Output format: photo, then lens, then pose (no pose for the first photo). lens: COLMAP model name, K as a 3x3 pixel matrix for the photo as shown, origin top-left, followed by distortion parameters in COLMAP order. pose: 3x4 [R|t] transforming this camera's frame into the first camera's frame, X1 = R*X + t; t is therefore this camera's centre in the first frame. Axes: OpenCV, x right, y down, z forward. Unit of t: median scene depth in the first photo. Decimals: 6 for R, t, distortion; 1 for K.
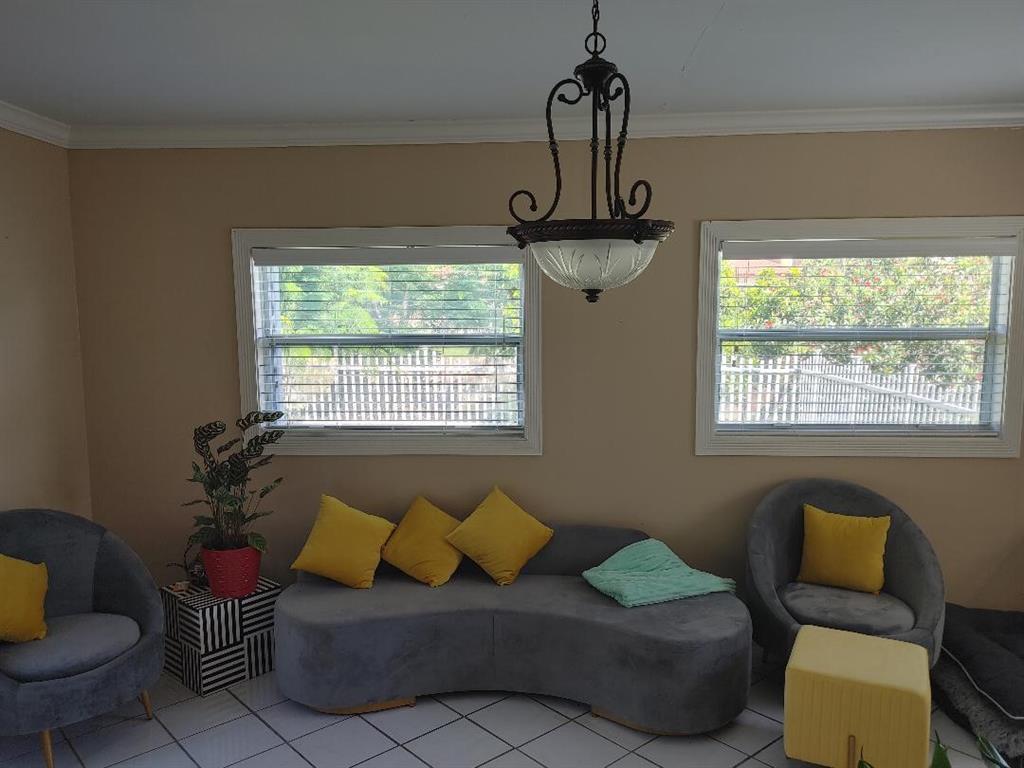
lens RADIAL K [[815.1, 0, 512.0], [0, 815.1, 384.0], [0, 0, 1]] dist [0.032248, -0.000500]
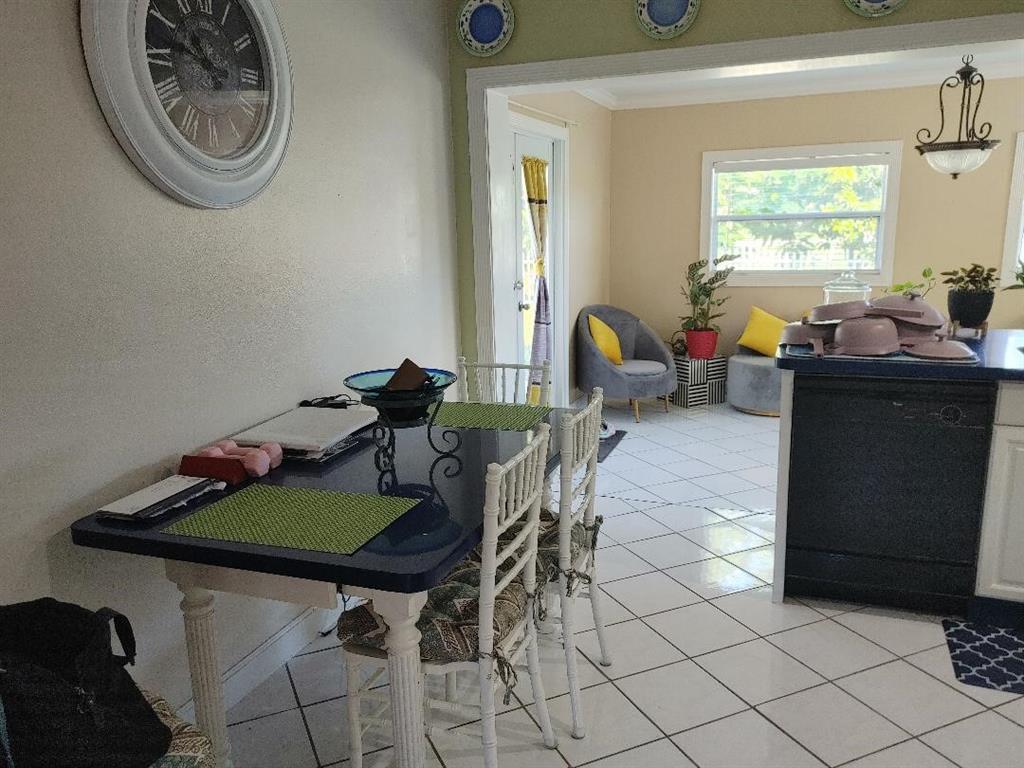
lens RADIAL K [[815.1, 0, 512.0], [0, 815.1, 384.0], [0, 0, 1]] dist [0.032248, -0.000500]
pose [[0.951933, 0.047792, -0.302554, -0.334216], [-0.017230, 0.994544, 0.102889, 0.236638], [0.305821, -0.092730, 0.947563, -1.494915]]
